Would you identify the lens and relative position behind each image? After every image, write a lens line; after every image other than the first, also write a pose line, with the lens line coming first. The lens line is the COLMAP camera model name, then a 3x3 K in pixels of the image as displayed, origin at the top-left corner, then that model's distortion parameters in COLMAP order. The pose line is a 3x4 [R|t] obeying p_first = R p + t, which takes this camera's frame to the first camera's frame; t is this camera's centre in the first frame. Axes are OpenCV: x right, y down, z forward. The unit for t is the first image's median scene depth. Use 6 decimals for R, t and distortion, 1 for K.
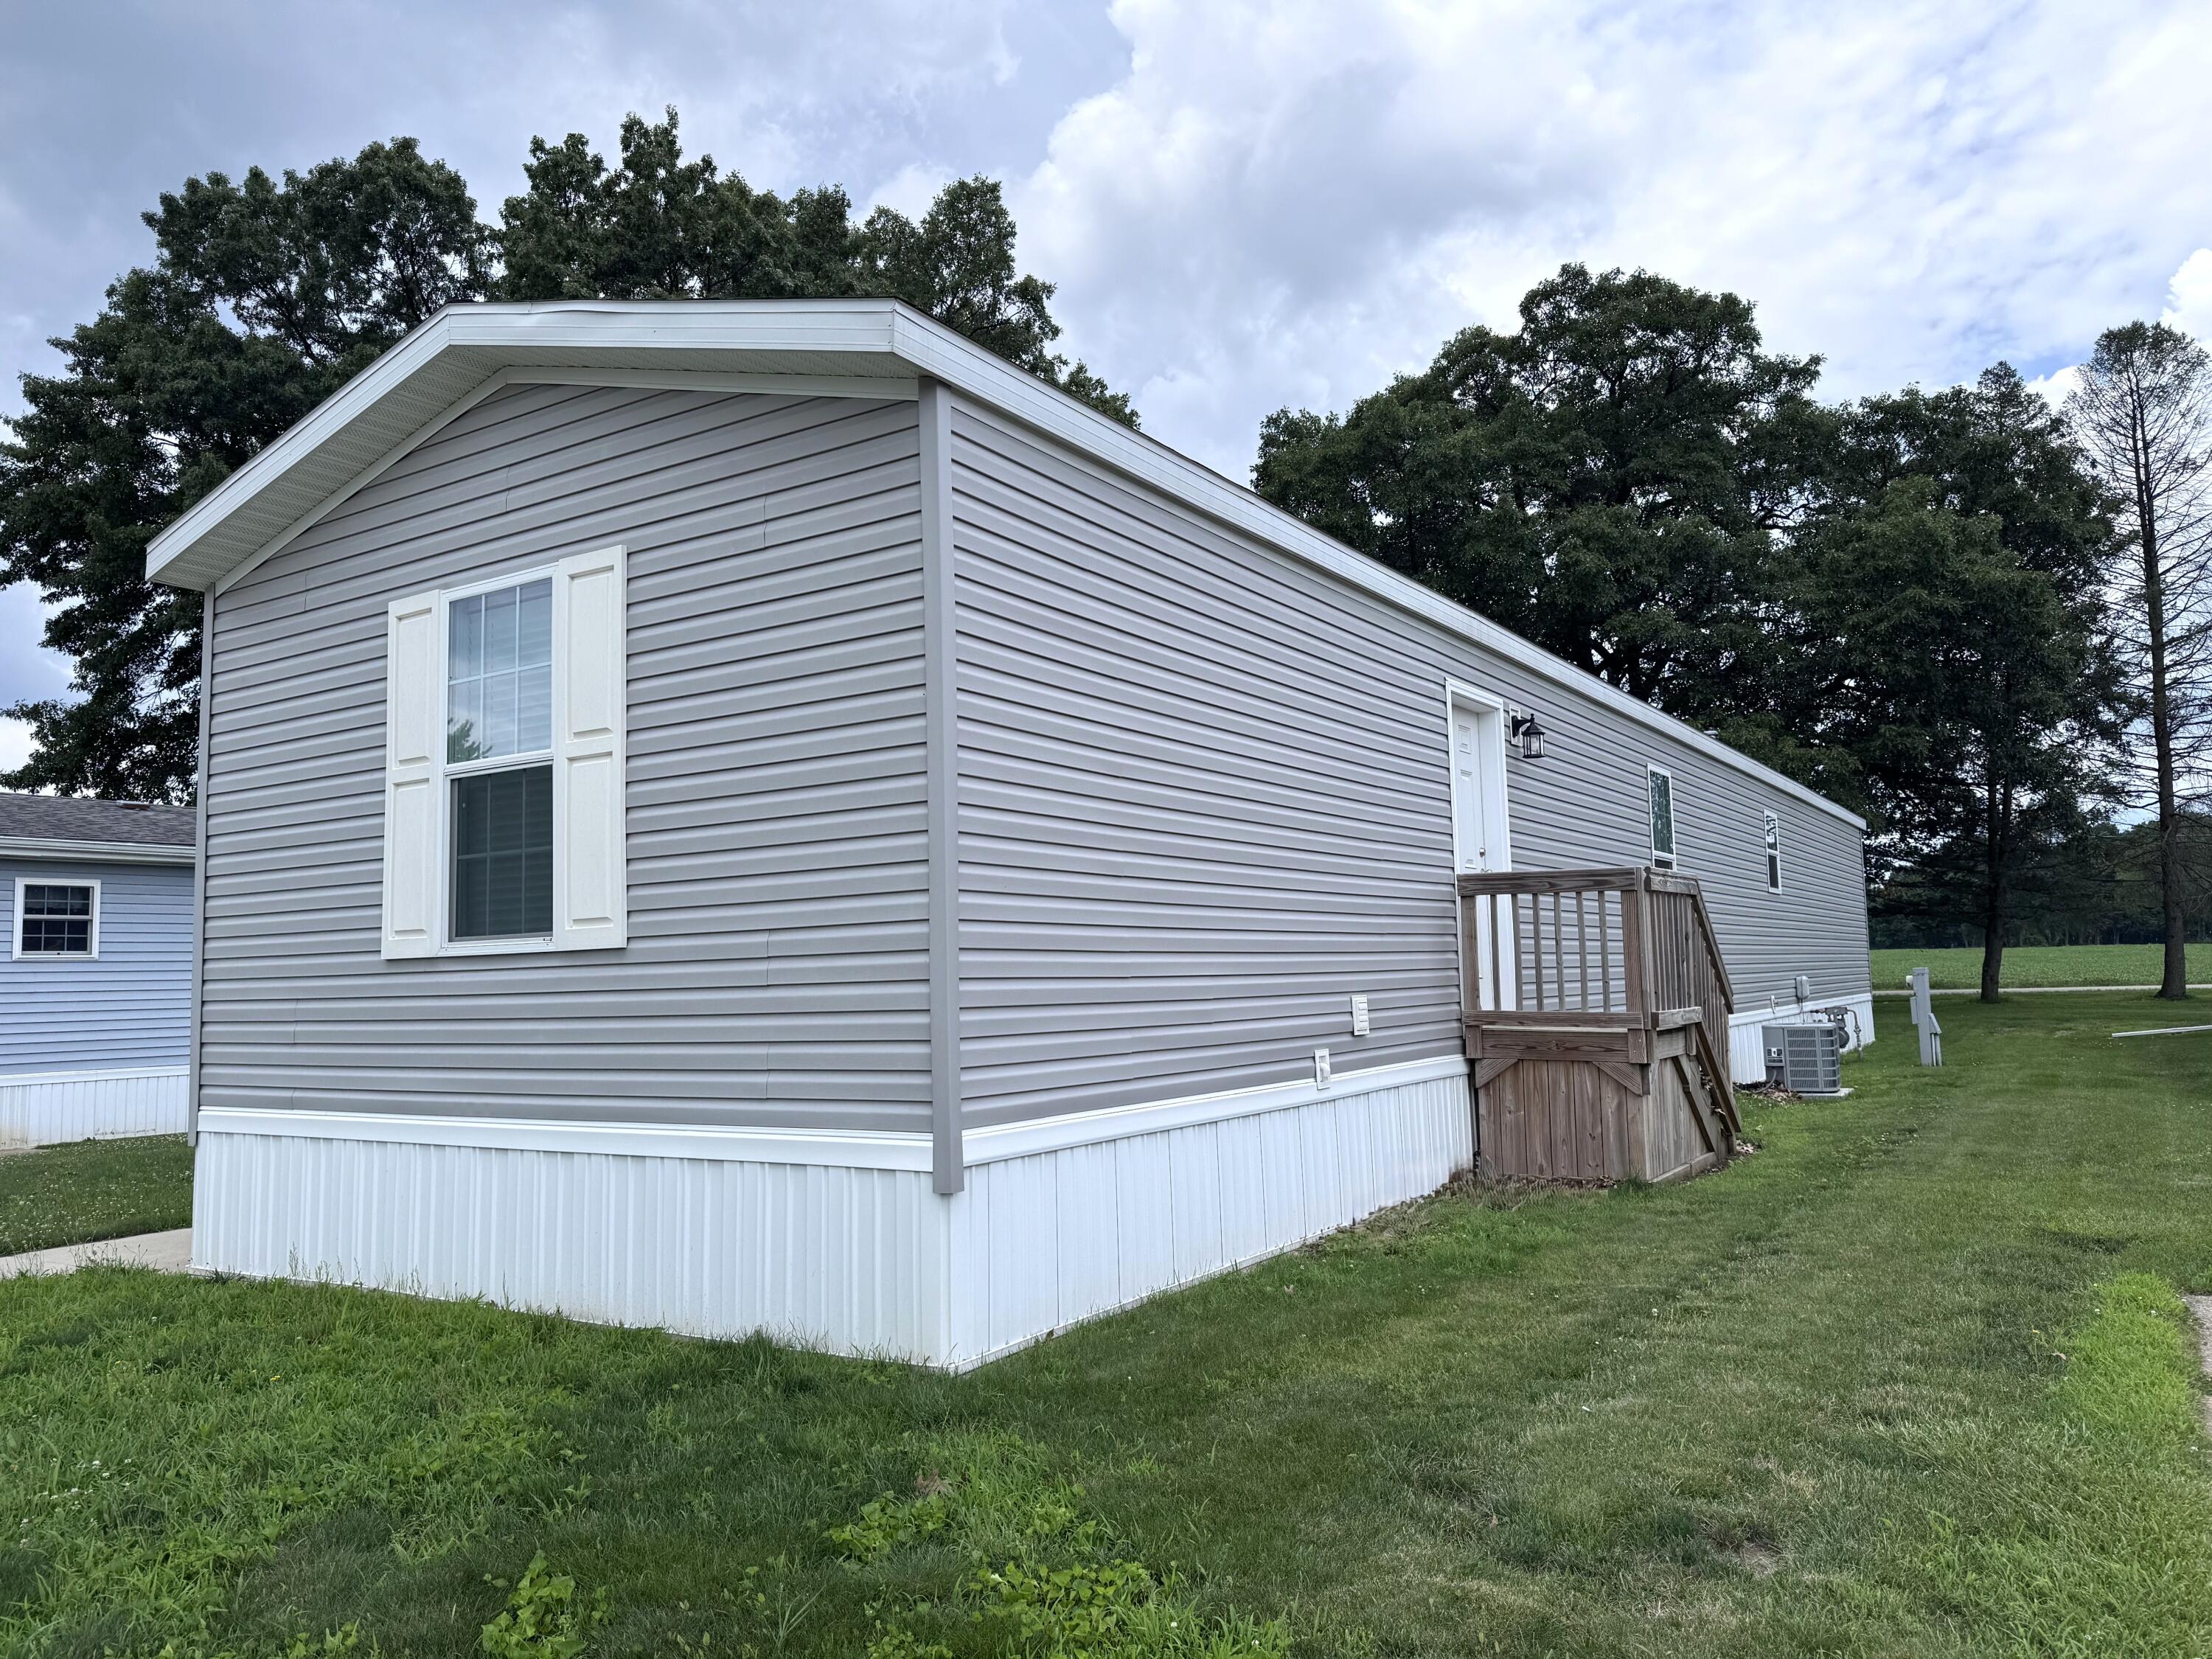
lens RADIAL K [[1539.8, 0, 1109.4], [0, 1539.8, 827.7], [0, 0, 1]] dist [0.096120, -0.147190]
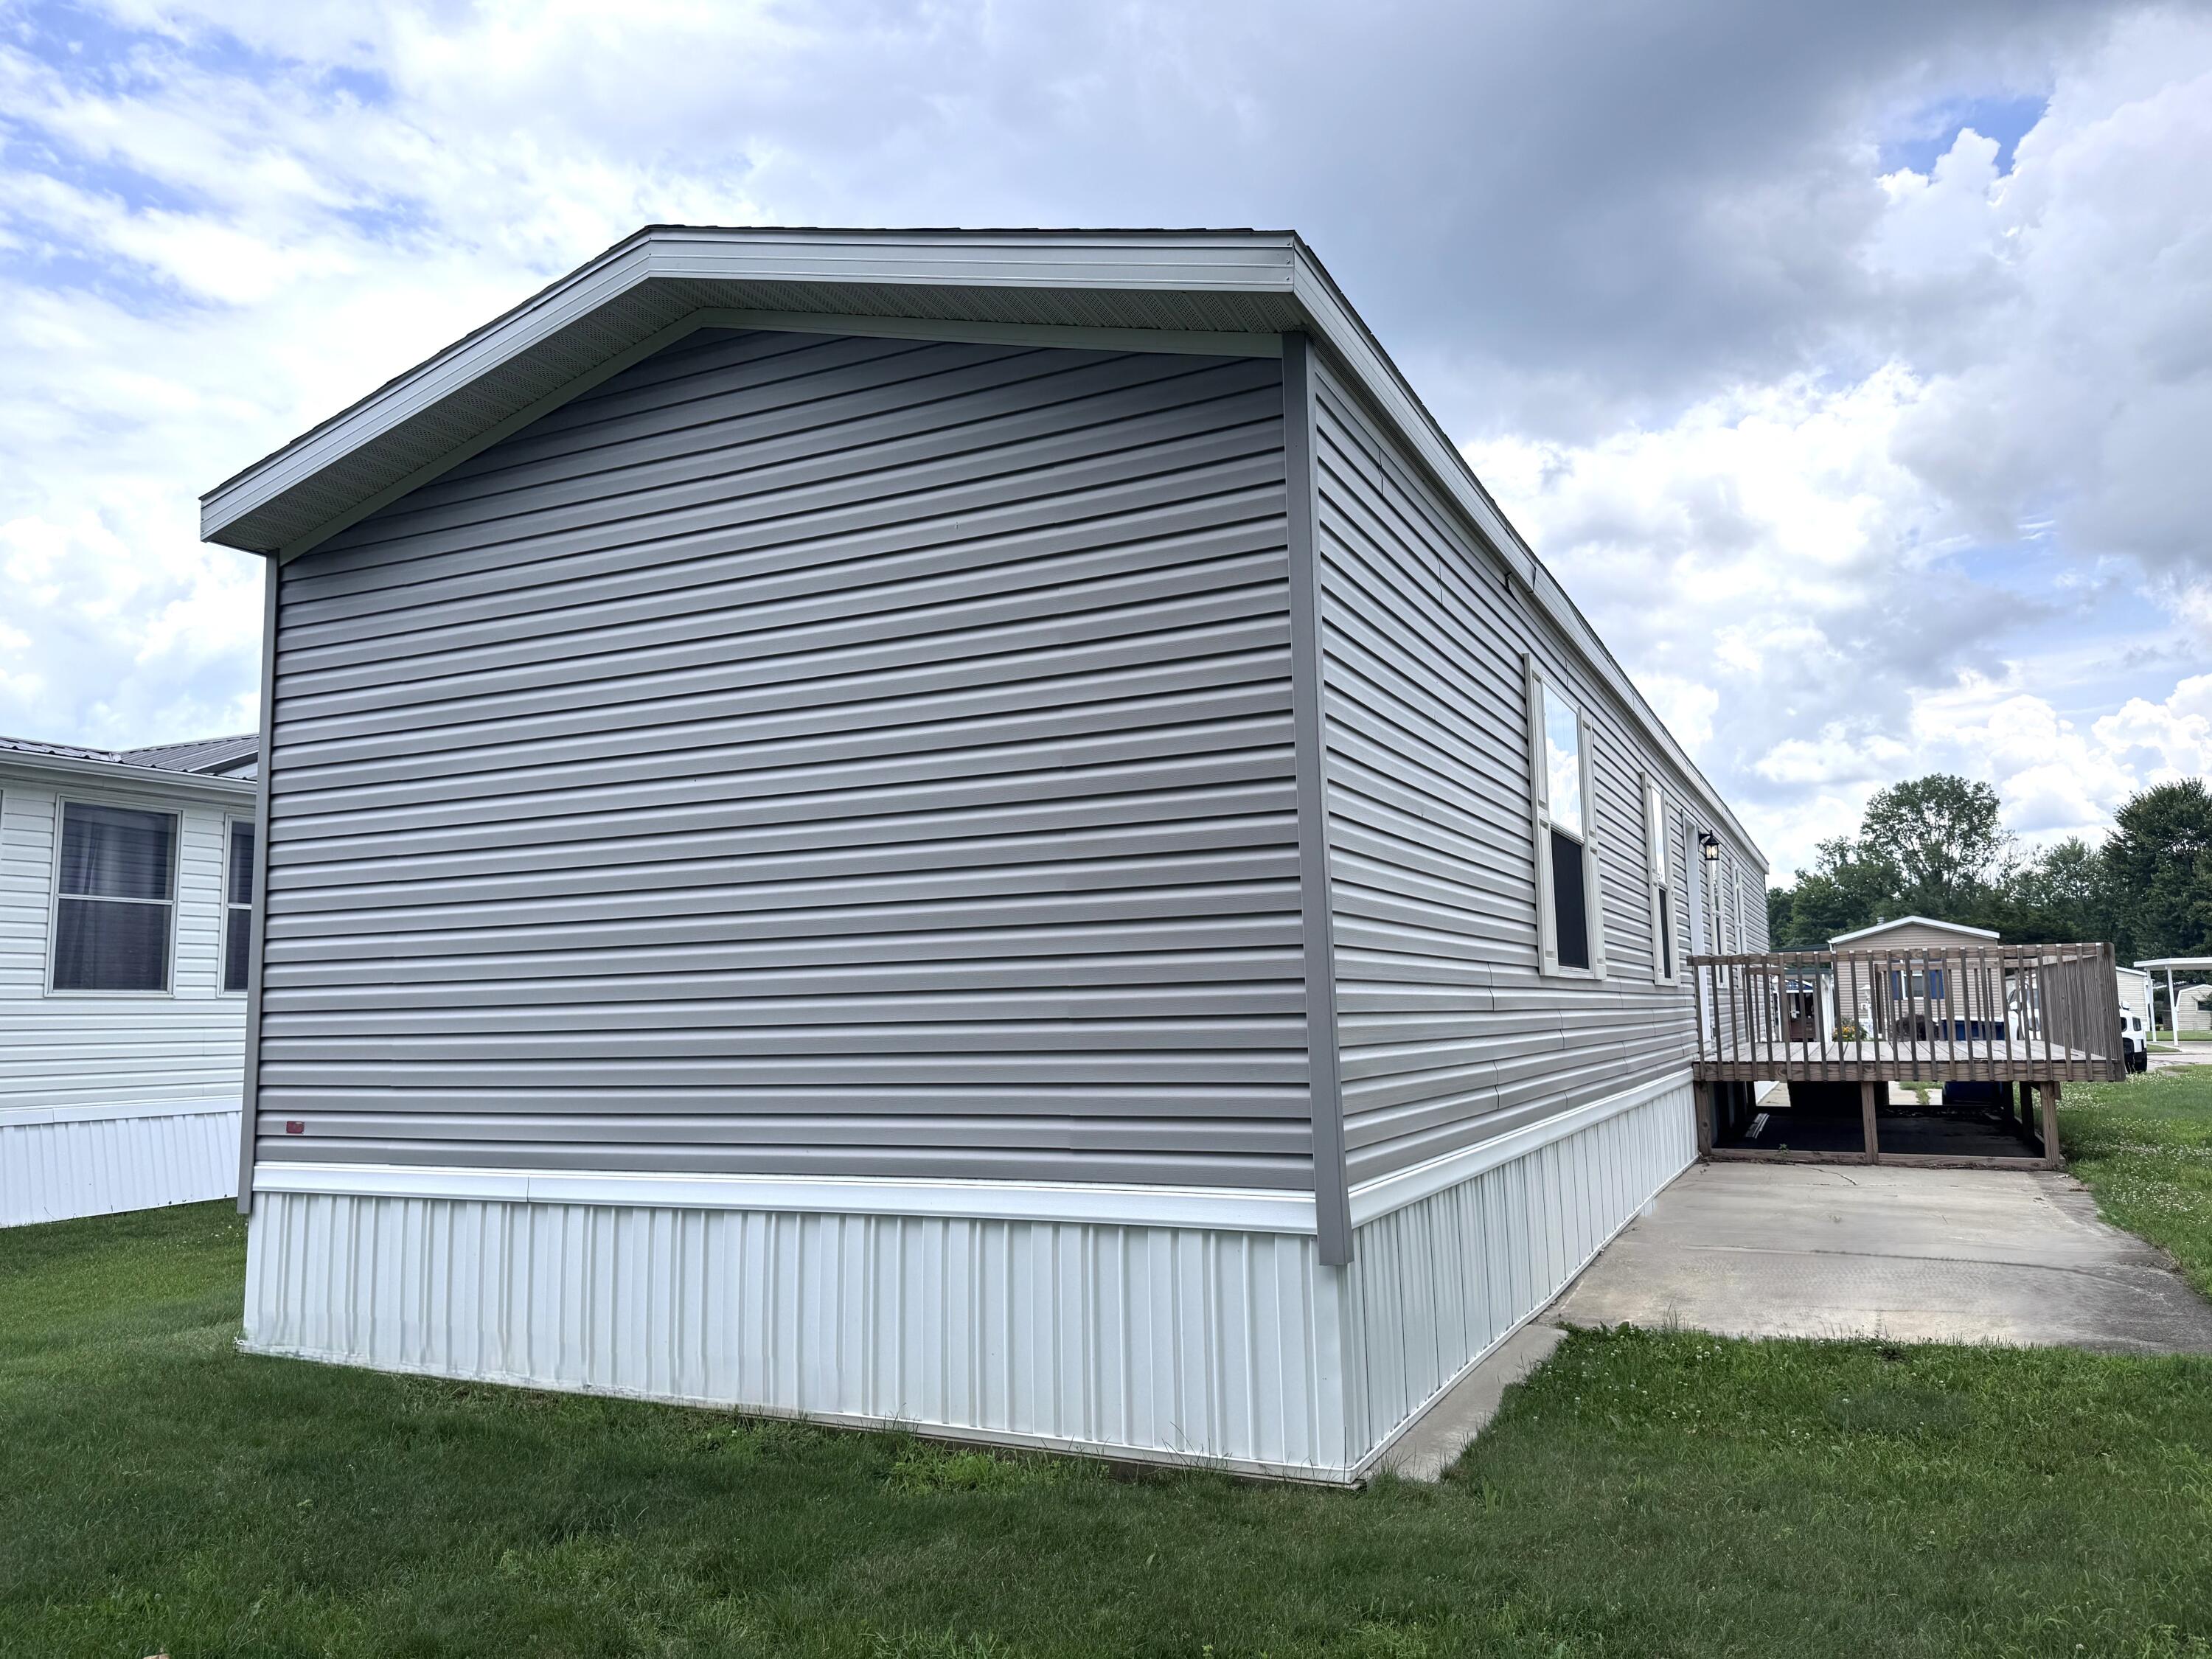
lens RADIAL K [[1539.8, 0, 1109.4], [0, 1539.8, 827.7], [0, 0, 1]] dist [0.096120, -0.147190]
pose [[0.991592, 0.018405, 0.128086, -0.266215], [-0.015181, 0.999544, -0.026096, 0.014170], [-0.128508, 0.023932, 0.991420, 0.112783]]
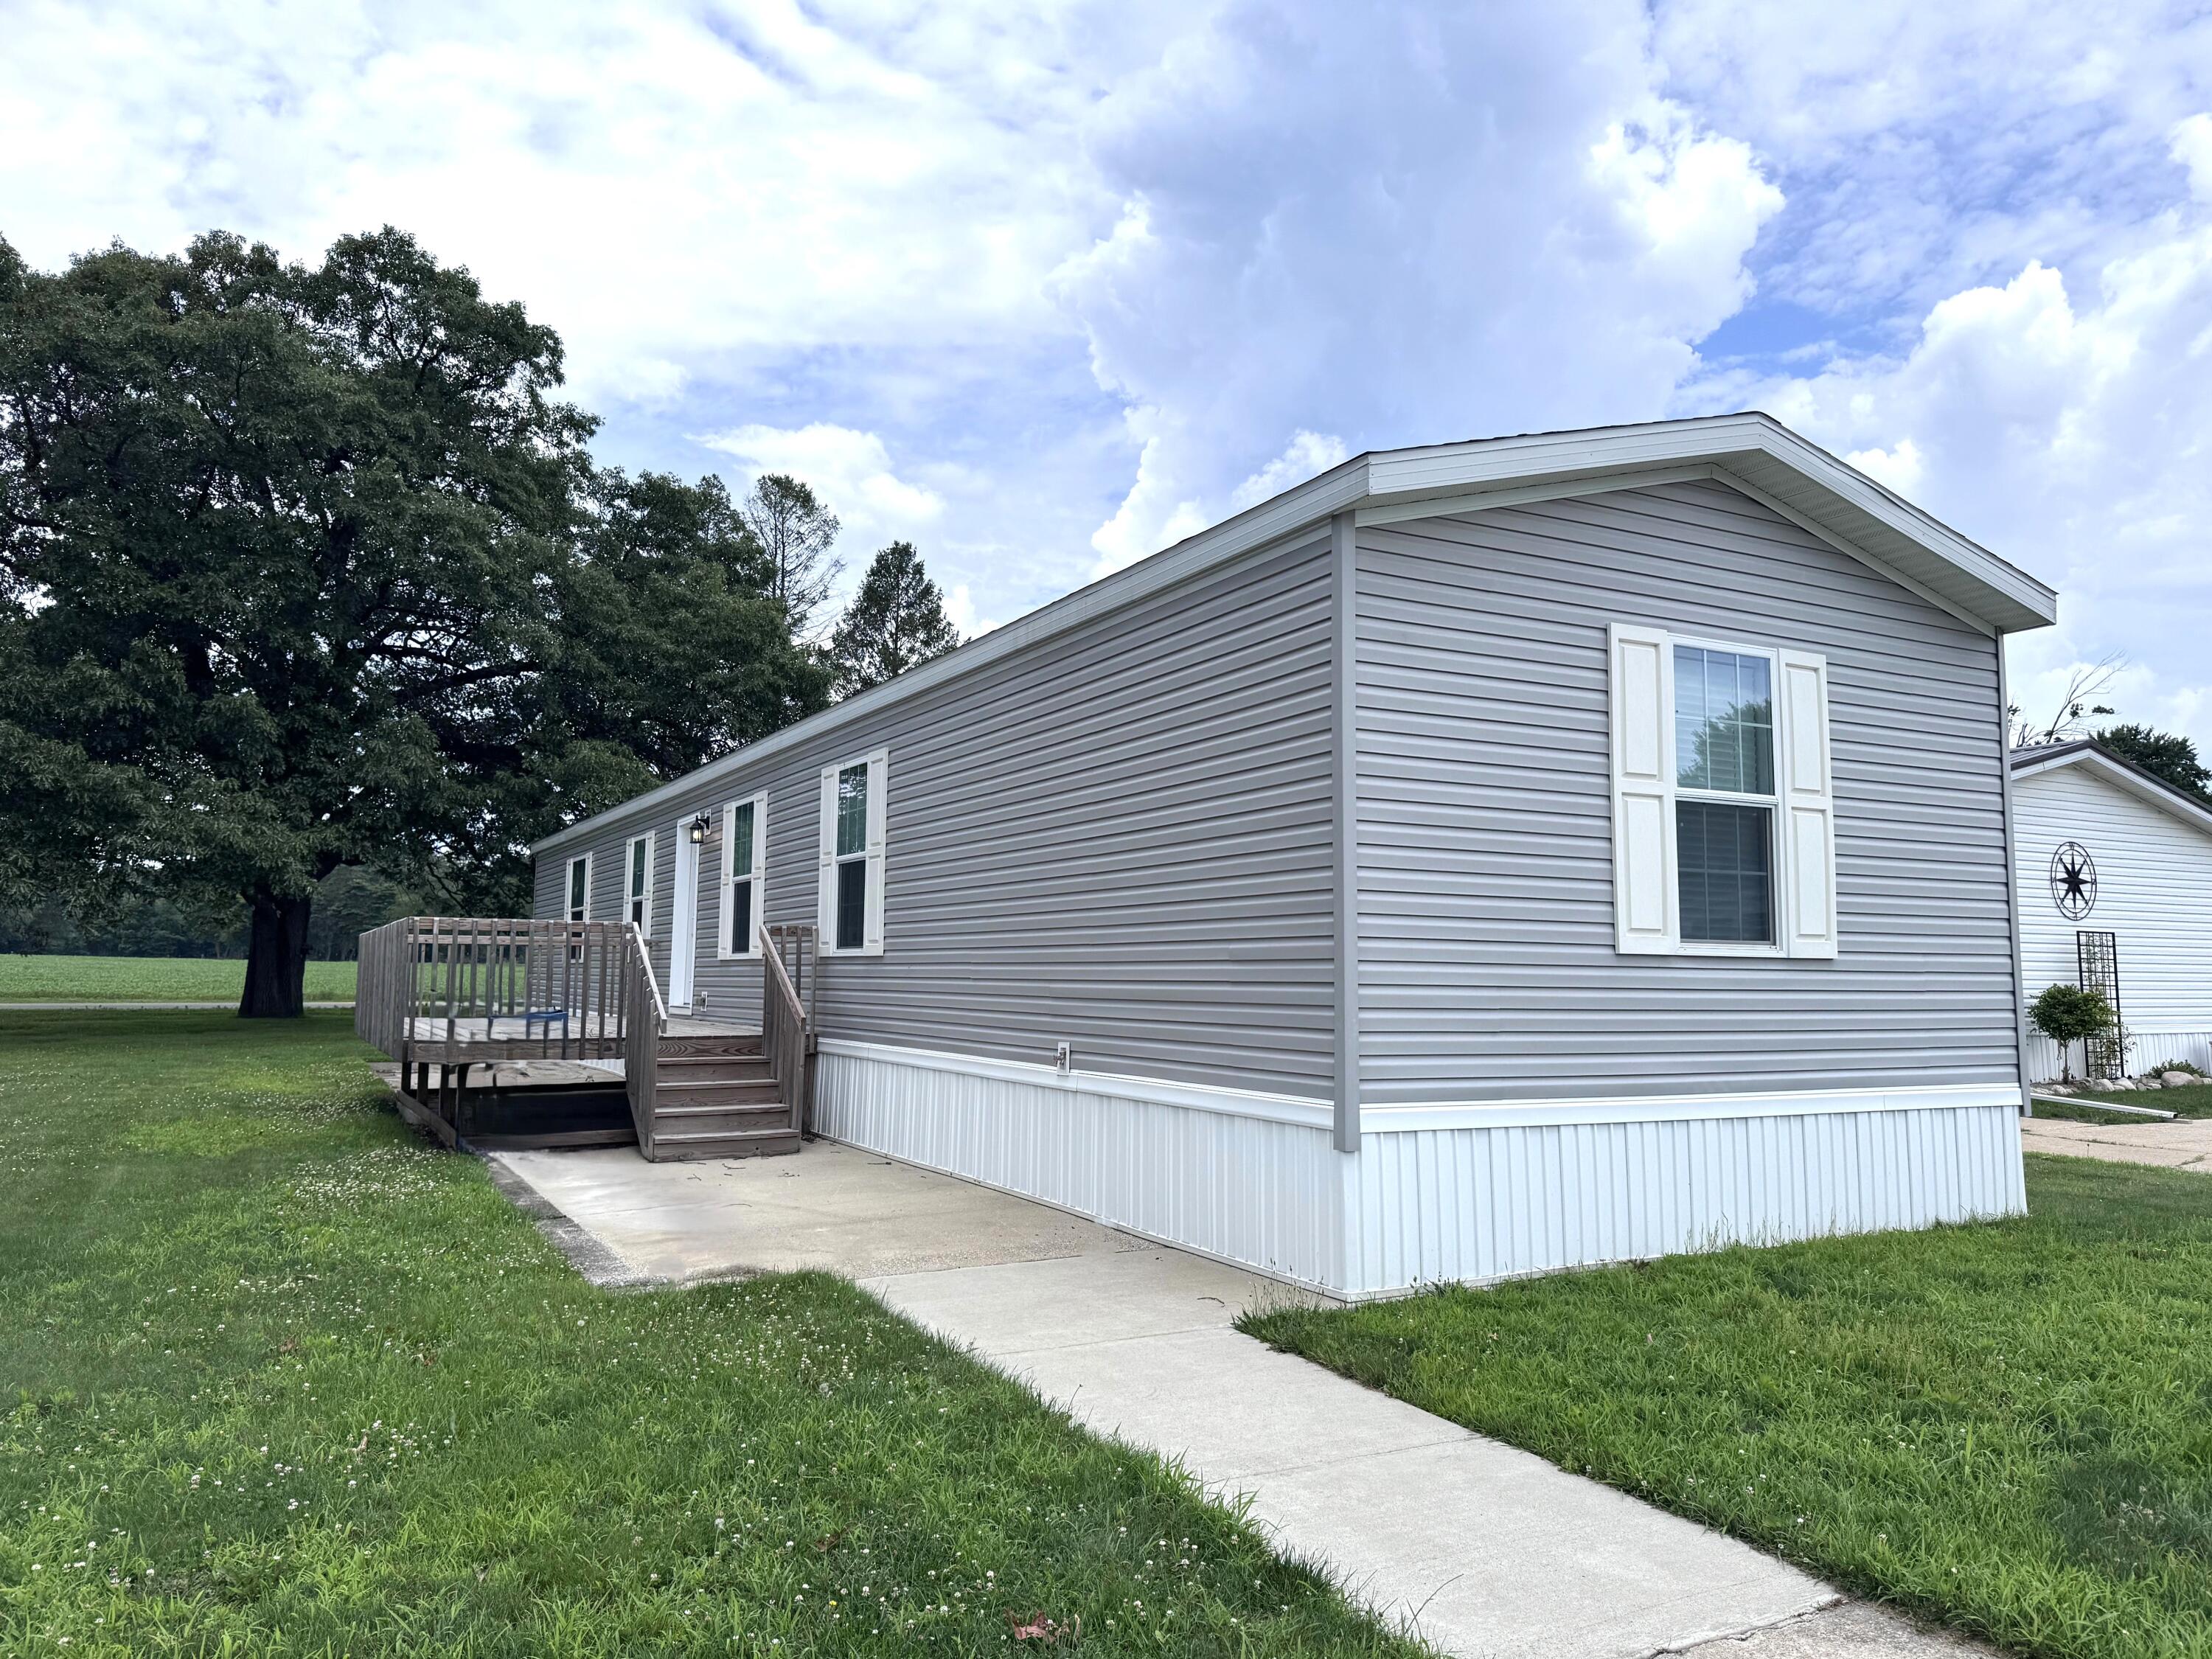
lens RADIAL K [[1568.6, 0, 1106.0], [0, 1568.6, 807.8], [0, 0, 1]] dist [-0.003998, -0.001863]
pose [[0.489099, 0.120698, 0.863837, -1.668375], [-0.104768, 0.991339, -0.079194, 0.112388], [-0.865914, -0.051769, 0.497508, 0.815074]]
